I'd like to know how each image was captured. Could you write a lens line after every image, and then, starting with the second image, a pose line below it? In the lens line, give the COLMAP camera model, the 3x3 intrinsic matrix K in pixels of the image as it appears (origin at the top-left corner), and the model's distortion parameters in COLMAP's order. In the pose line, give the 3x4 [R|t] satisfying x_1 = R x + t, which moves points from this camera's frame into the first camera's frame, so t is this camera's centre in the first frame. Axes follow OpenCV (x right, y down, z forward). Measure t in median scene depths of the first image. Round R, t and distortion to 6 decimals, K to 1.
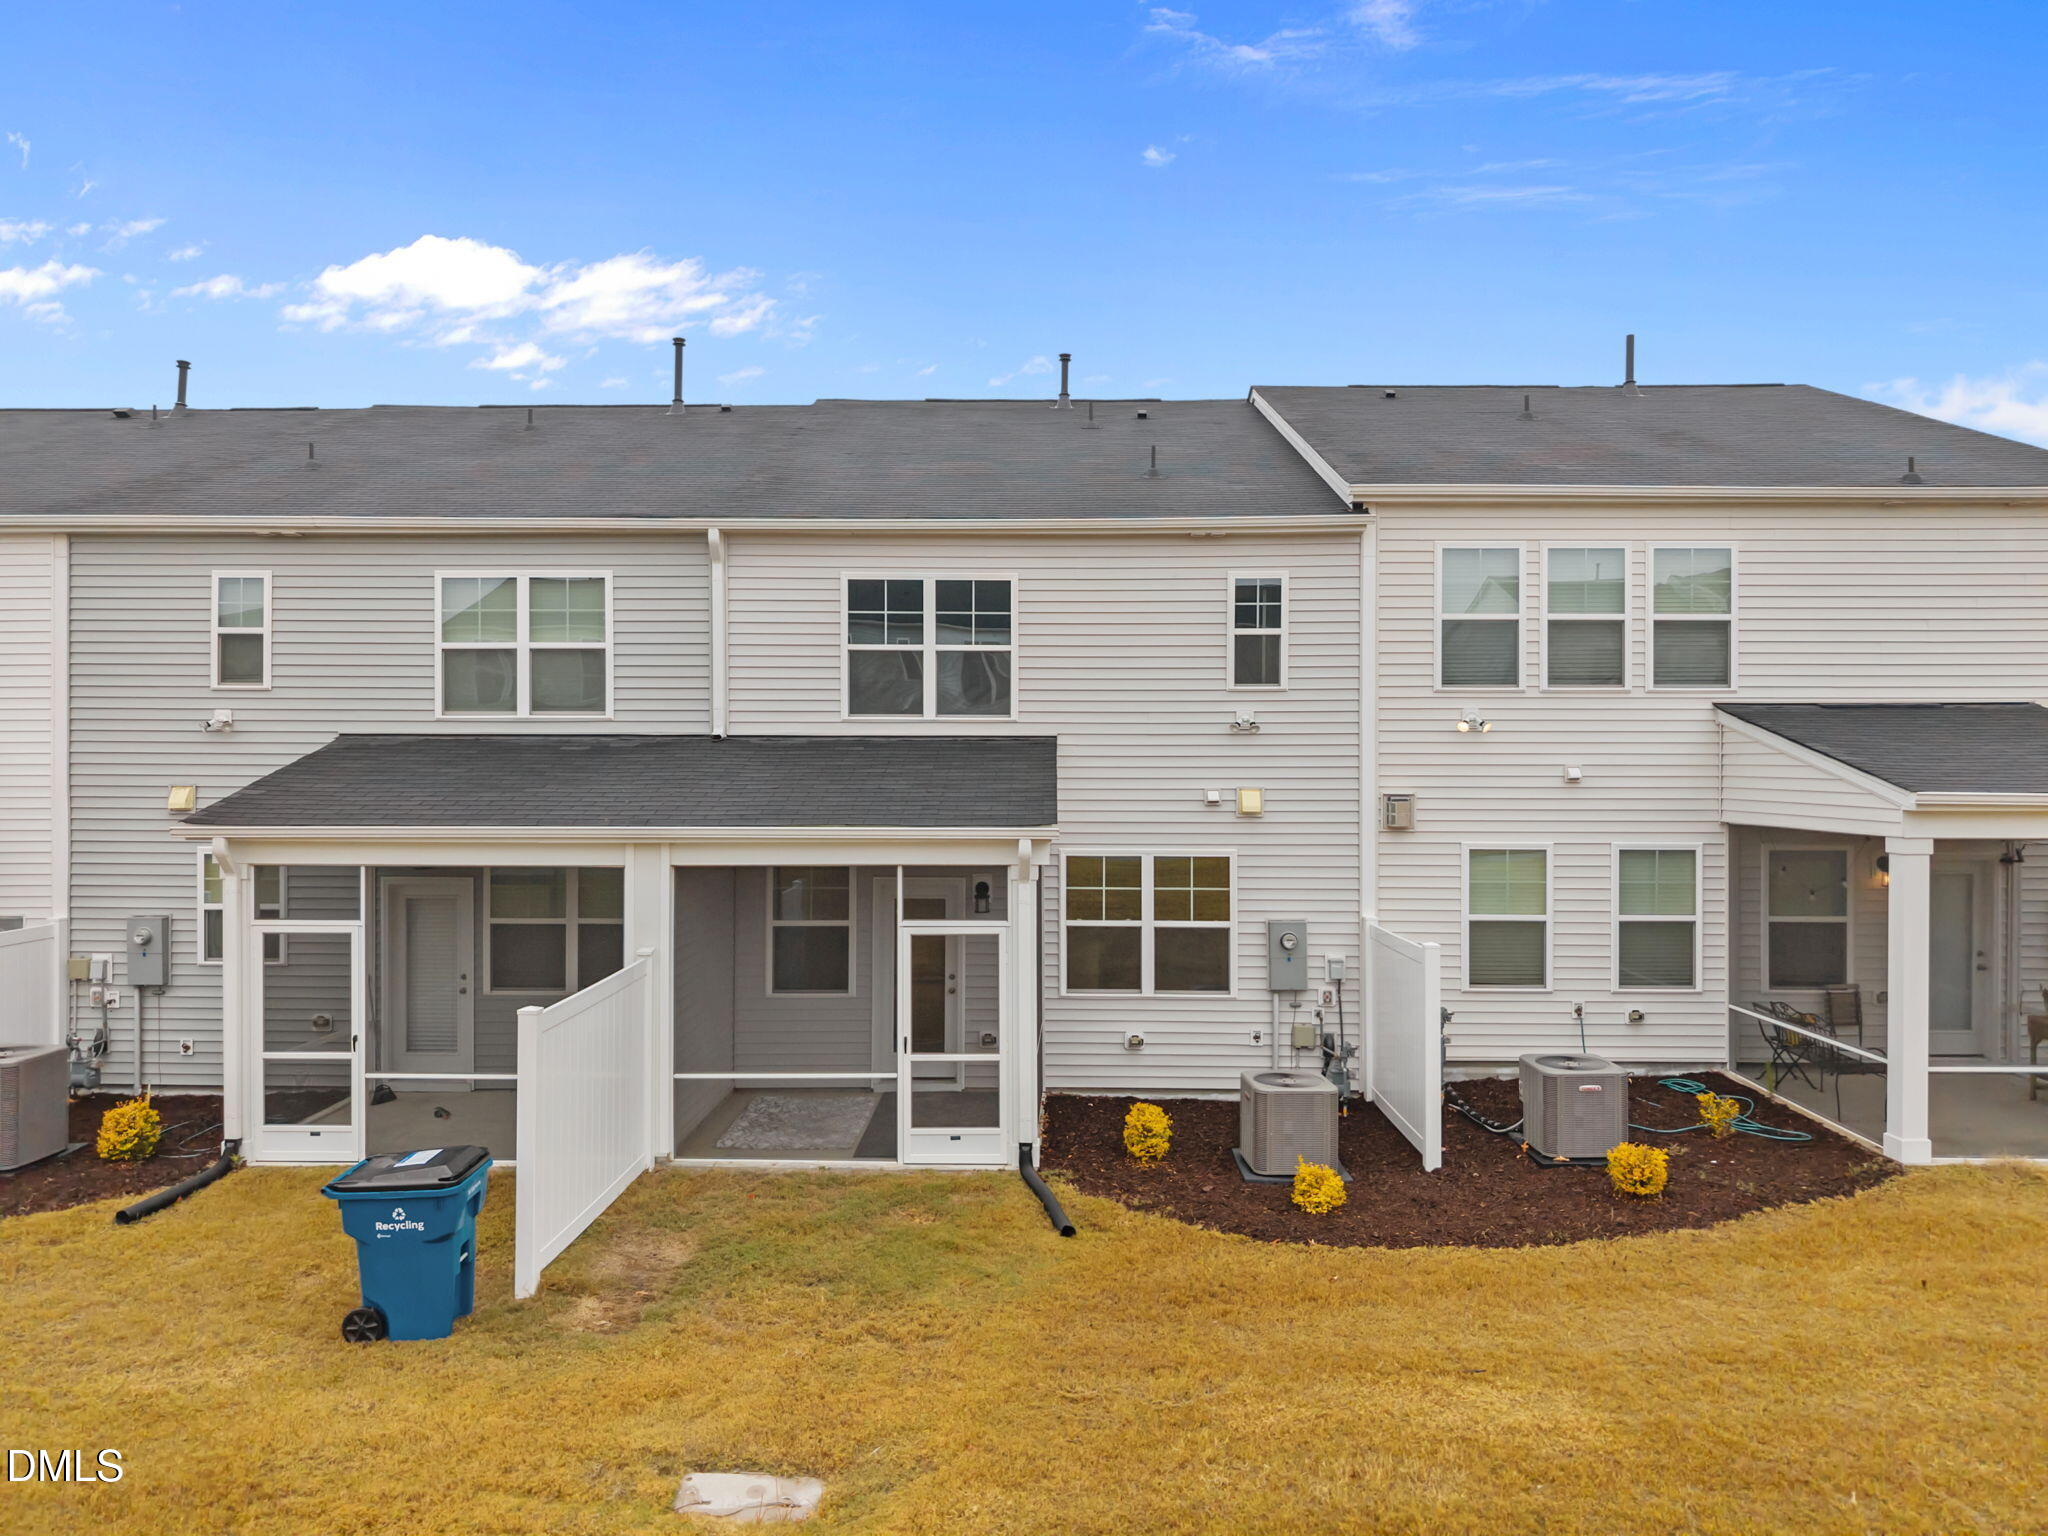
lens RADIAL K [[1379.4, 0, 1031.3], [0, 1379.4, 766.7], [0, 0, 1]] dist [0.012624, -0.012728]
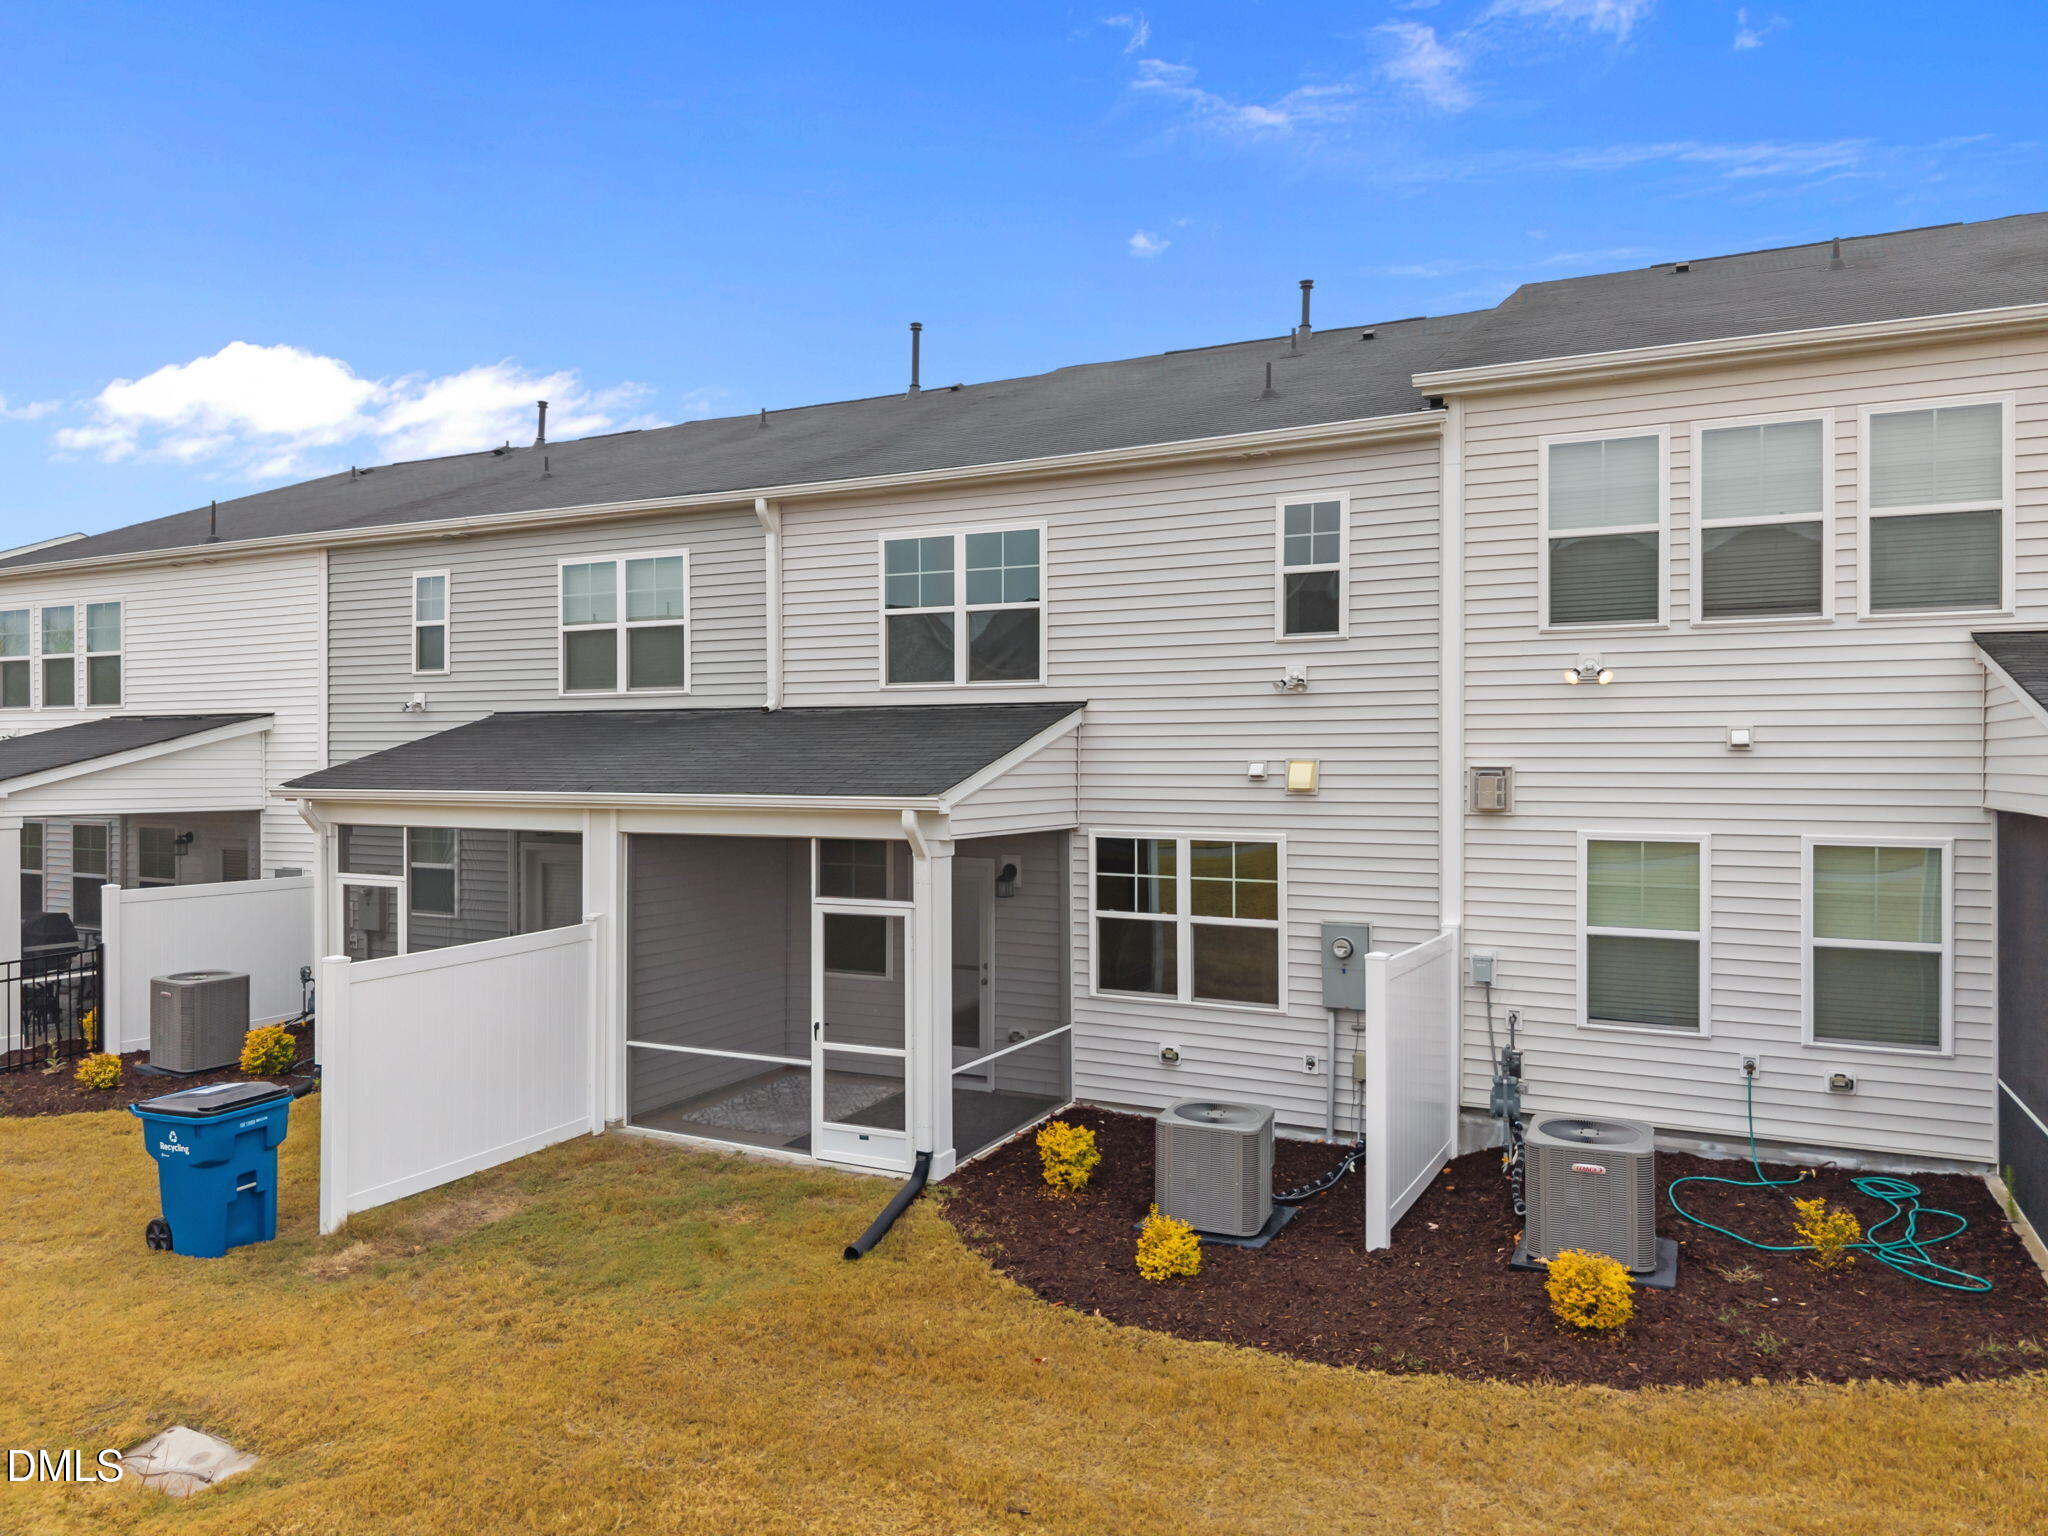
lens RADIAL K [[1379.4, 0, 1019.3], [0, 1379.4, 767.5], [0, 0, 1]] dist [0.012624, -0.012728]
pose [[0.902915, 0.000521, -0.429818, 0.363316], [-0.001076, 0.999999, -0.001049, 0.021384], [0.429817, 0.001410, 0.902915, 0.185691]]
